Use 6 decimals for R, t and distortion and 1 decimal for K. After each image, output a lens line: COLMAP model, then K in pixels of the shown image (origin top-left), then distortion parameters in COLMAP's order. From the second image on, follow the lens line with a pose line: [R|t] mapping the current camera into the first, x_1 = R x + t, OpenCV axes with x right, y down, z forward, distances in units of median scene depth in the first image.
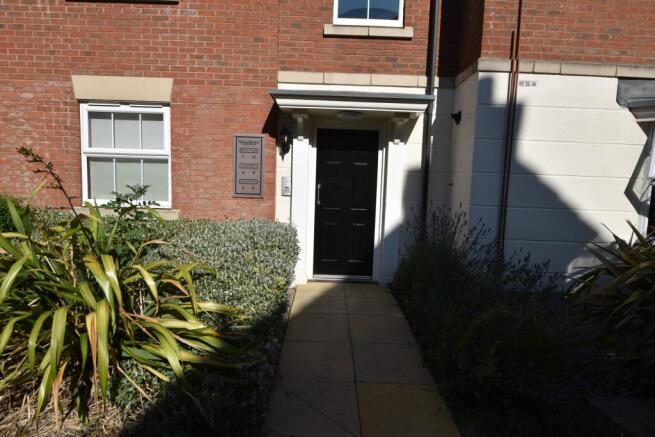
lens RADIAL K [[386.4, 0, 327.1], [0, 386.4, 203.7], [0, 0, 1]] dist [-0.006461, -0.000736]
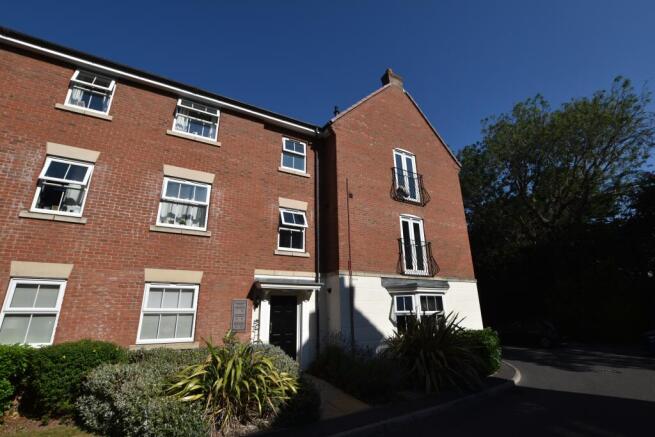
lens RADIAL K [[289.8, 0, 327.5], [0, 289.8, 218.5], [0, 0, 1]] dist [-0.009353, -0.000084]
pose [[0.883501, 0.106337, 0.456200, -0.540699], [0.083483, 0.922558, -0.376720, 0.044838], [-0.460930, 0.370917, 0.806204, -0.623734]]
